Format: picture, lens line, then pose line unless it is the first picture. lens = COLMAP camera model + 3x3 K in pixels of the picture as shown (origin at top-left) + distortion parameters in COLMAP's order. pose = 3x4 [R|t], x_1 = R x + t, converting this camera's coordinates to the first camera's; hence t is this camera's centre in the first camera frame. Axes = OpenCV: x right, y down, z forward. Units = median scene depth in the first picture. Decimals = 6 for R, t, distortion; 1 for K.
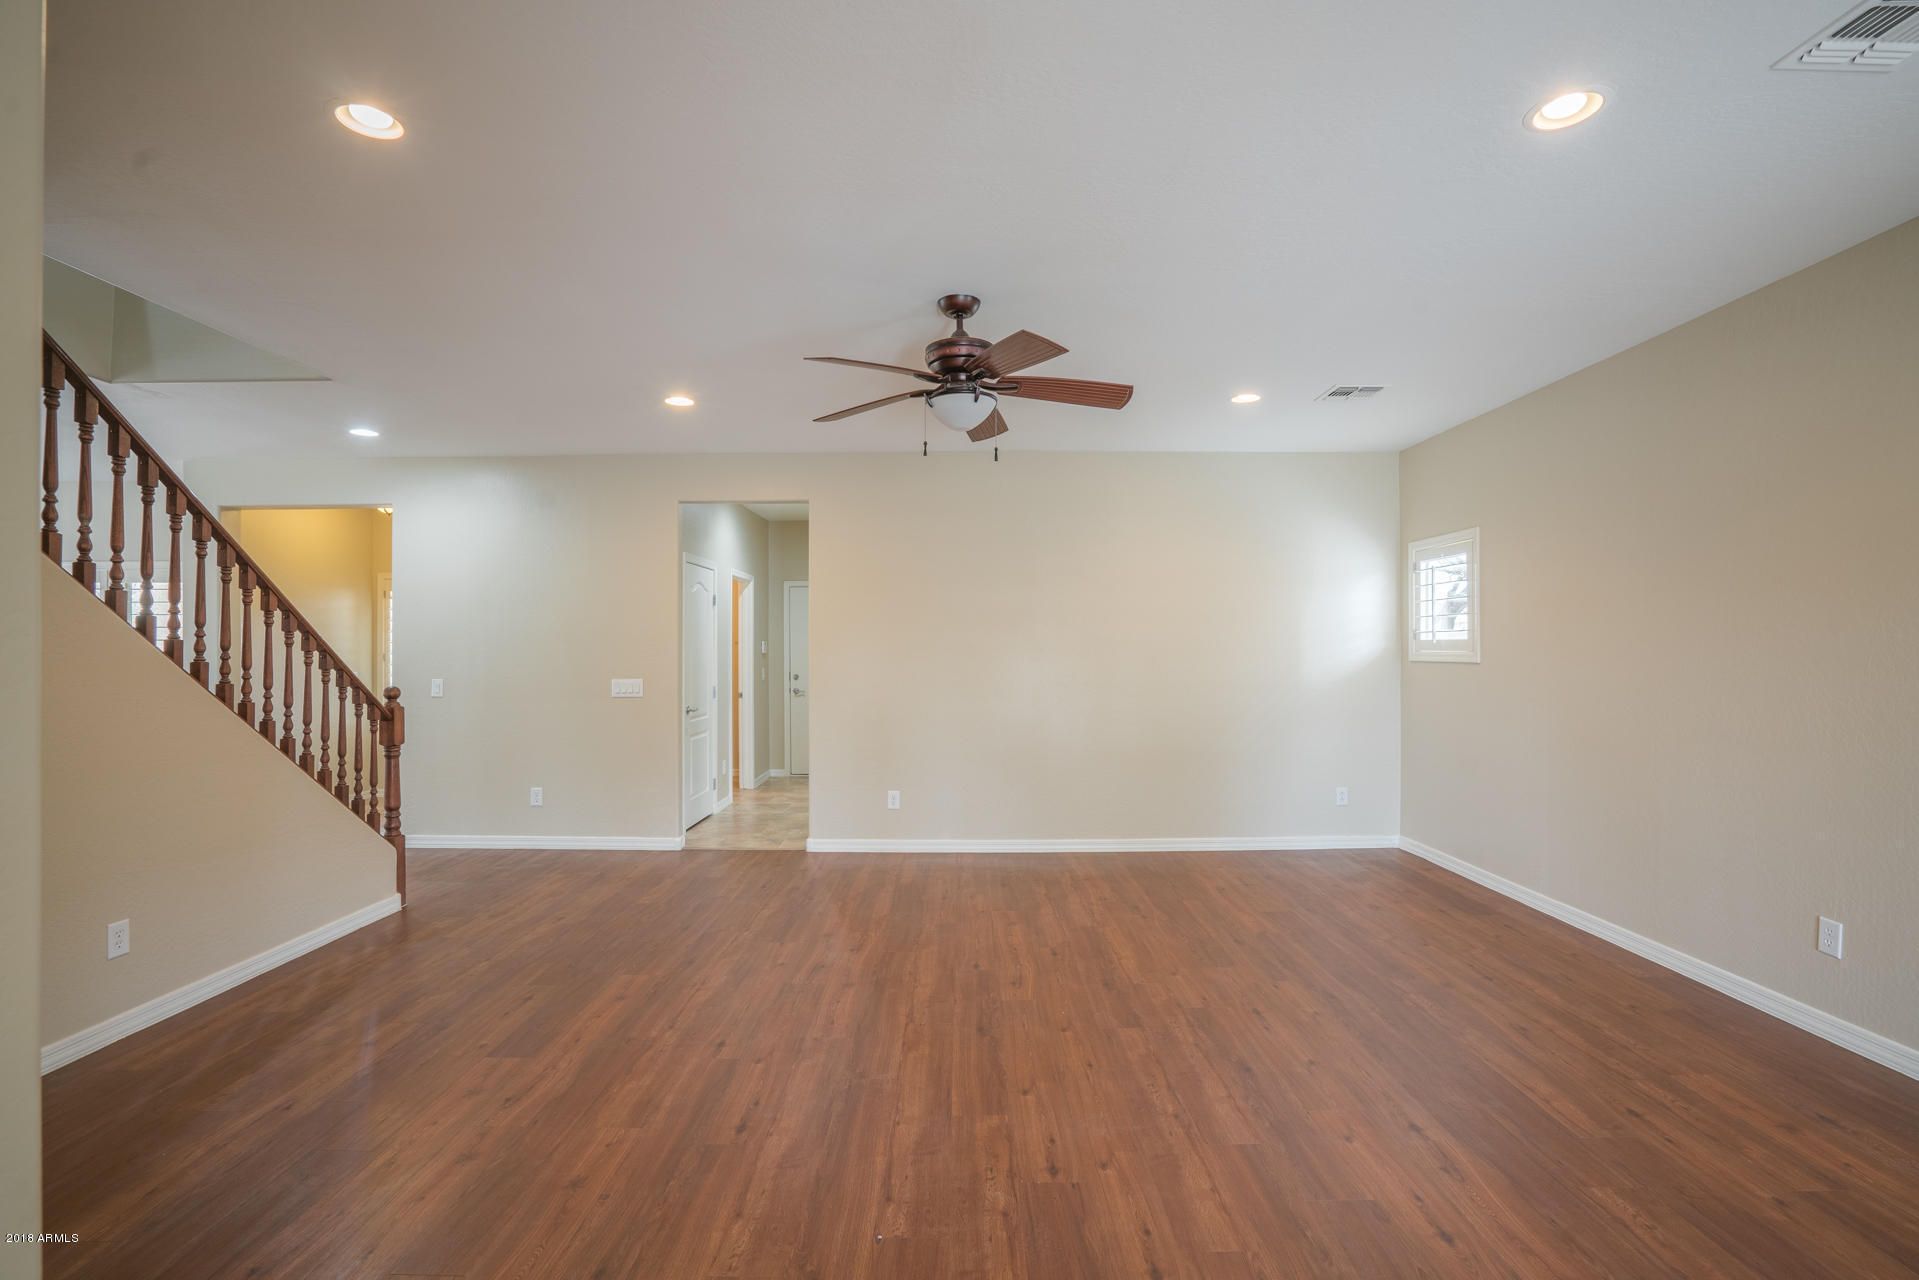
lens RADIAL K [[893.1, 0, 957.3], [0, 893.1, 643.5], [0, 0, 1]] dist [-0.021712, -0.000988]
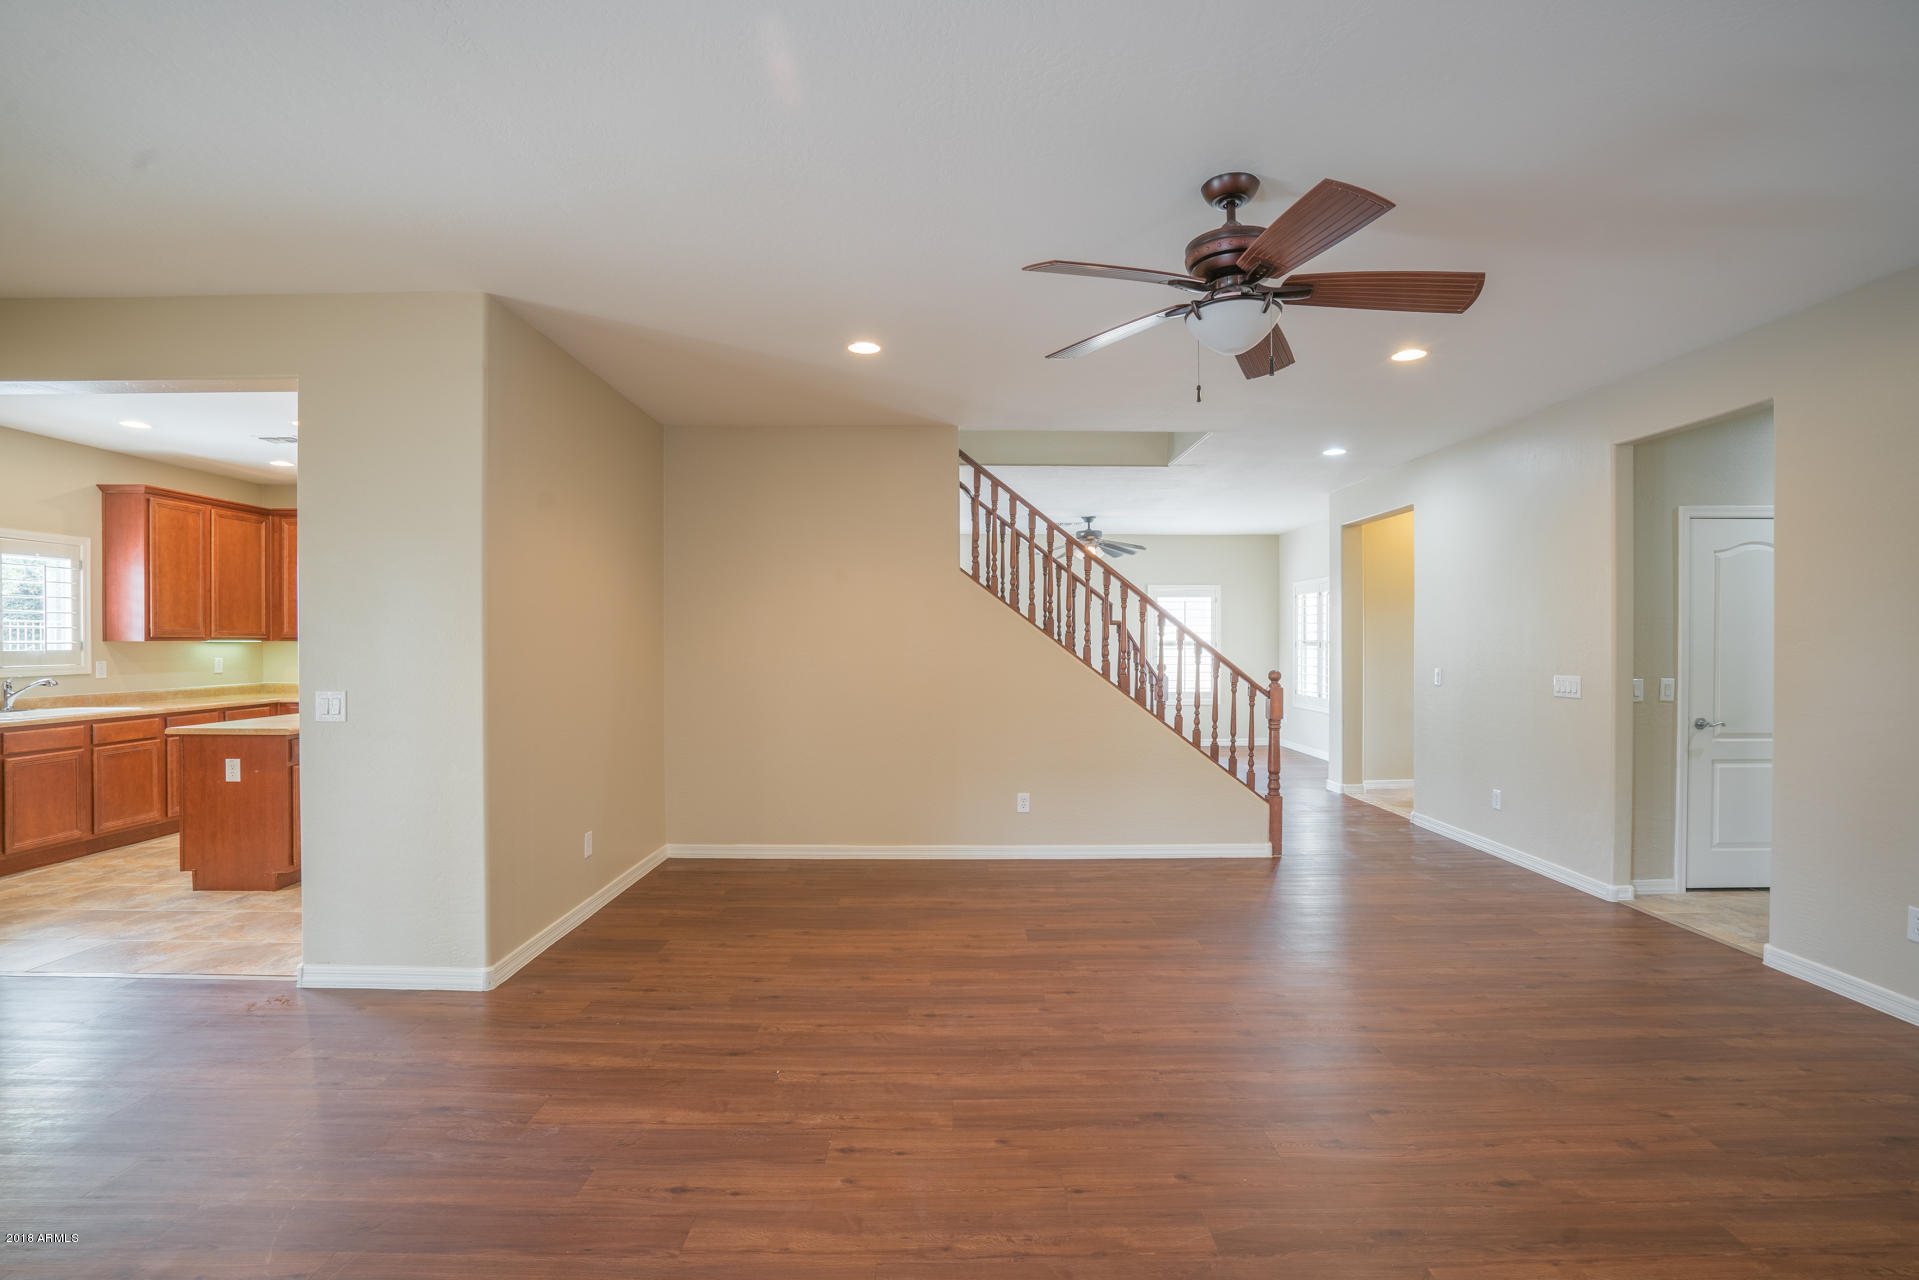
lens RADIAL K [[893.1, 0, 957.8], [0, 893.1, 643.8], [0, 0, 1]] dist [-0.021712, -0.000988]
pose [[0.005026, 0.004614, -0.999977, 0.940050], [0.008293, 0.999955, 0.004655, 0.005016], [0.999953, -0.008316, 0.004988, 0.938216]]
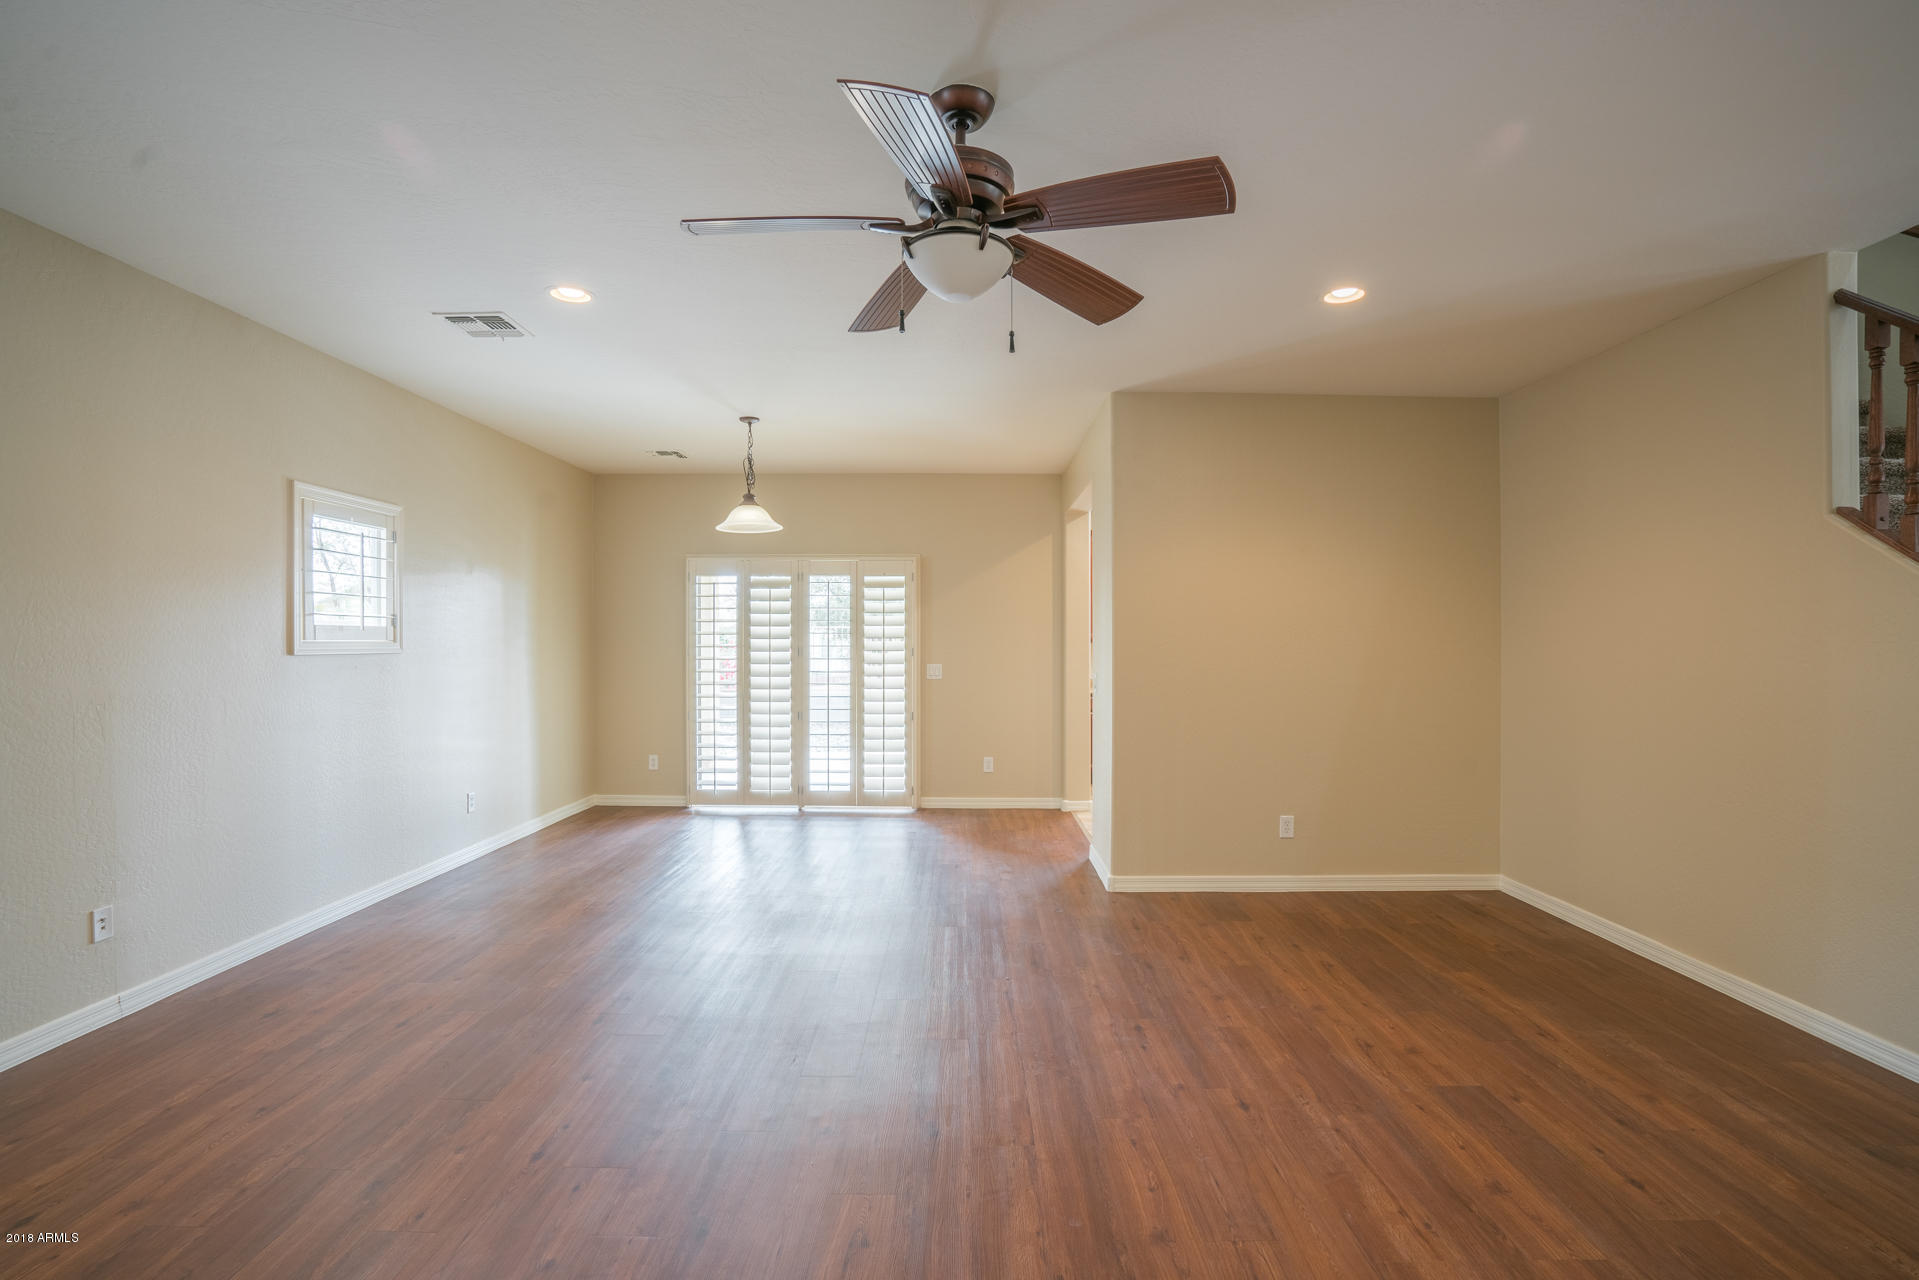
lens RADIAL K [[893.1, 0, 962.8], [0, 893.1, 643.1], [0, 0, 1]] dist [-0.021712, -0.000988]
pose [[-0.999994, 0.000762, -0.003420, 0.004516], [0.000798, 0.999943, -0.010676, 0.021445], [0.003412, -0.010679, -0.999937, 2.028233]]
